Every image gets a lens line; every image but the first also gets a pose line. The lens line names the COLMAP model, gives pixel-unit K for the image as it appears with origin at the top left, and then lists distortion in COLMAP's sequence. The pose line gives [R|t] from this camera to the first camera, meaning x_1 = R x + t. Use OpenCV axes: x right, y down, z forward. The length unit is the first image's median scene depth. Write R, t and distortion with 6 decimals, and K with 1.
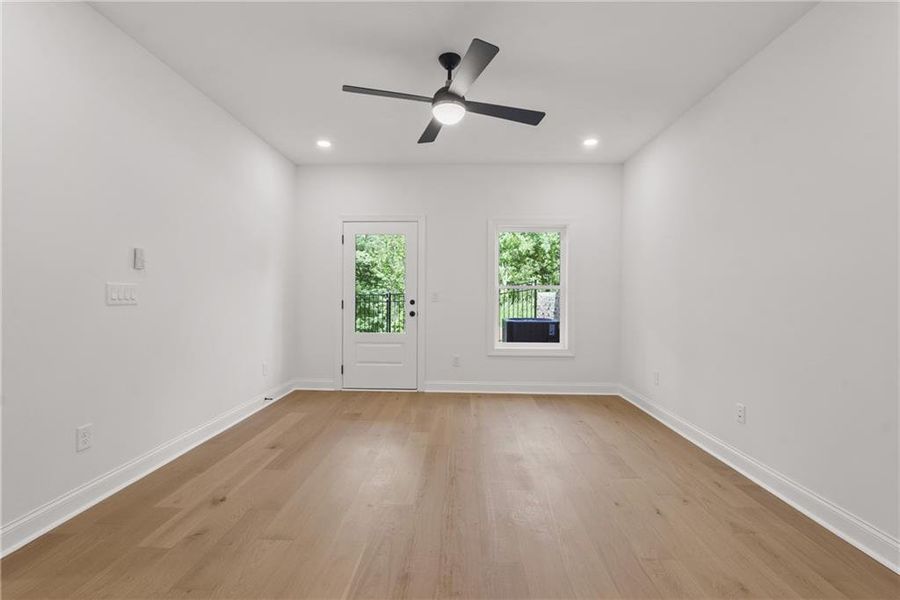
lens RADIAL K [[408.1, 0, 447.4], [0, 408.1, 297.2], [0, 0, 1]] dist [0.000675, -0.000245]
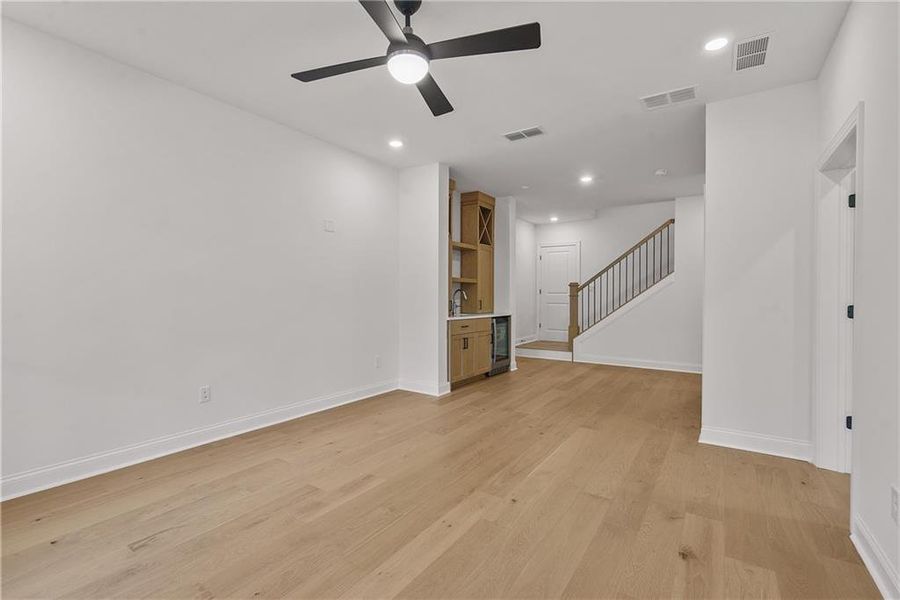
lens RADIAL K [[408.1, 0, 447.4], [0, 408.1, 297.2], [0, 0, 1]] dist [0.000675, -0.000245]
pose [[-0.848585, -0.014256, 0.528866, -0.510863], [-0.008434, 0.999874, 0.013420, -0.015725], [-0.528991, 0.006927, -0.848599, 1.712721]]
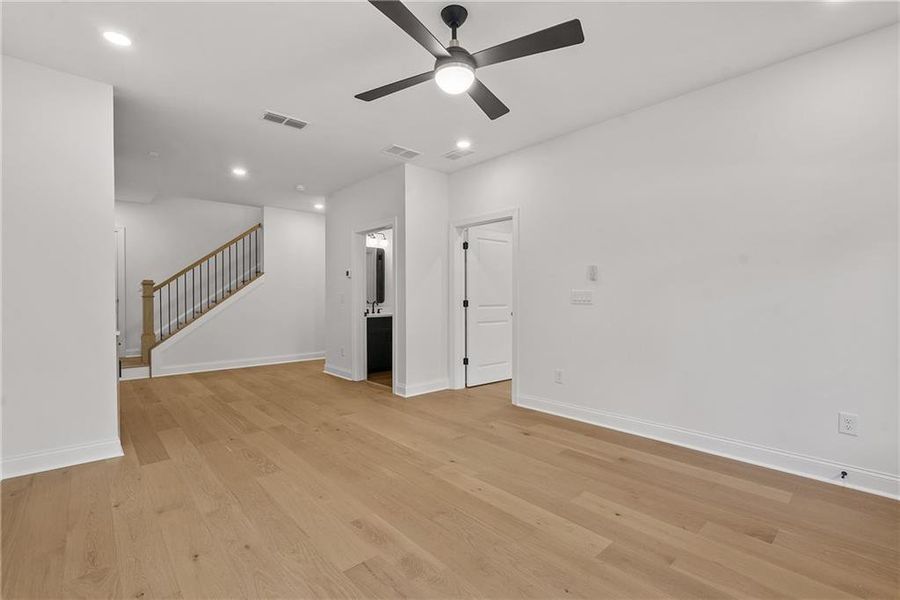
lens RADIAL K [[408.1, 0, 447.4], [0, 408.1, 297.2], [0, 0, 1]] dist [0.000675, -0.000245]
pose [[-0.719258, -0.003697, -0.694733, 0.620895], [-0.006850, 0.999975, 0.001770, -0.006408], [0.694709, 0.006032, -0.719265, 1.663625]]
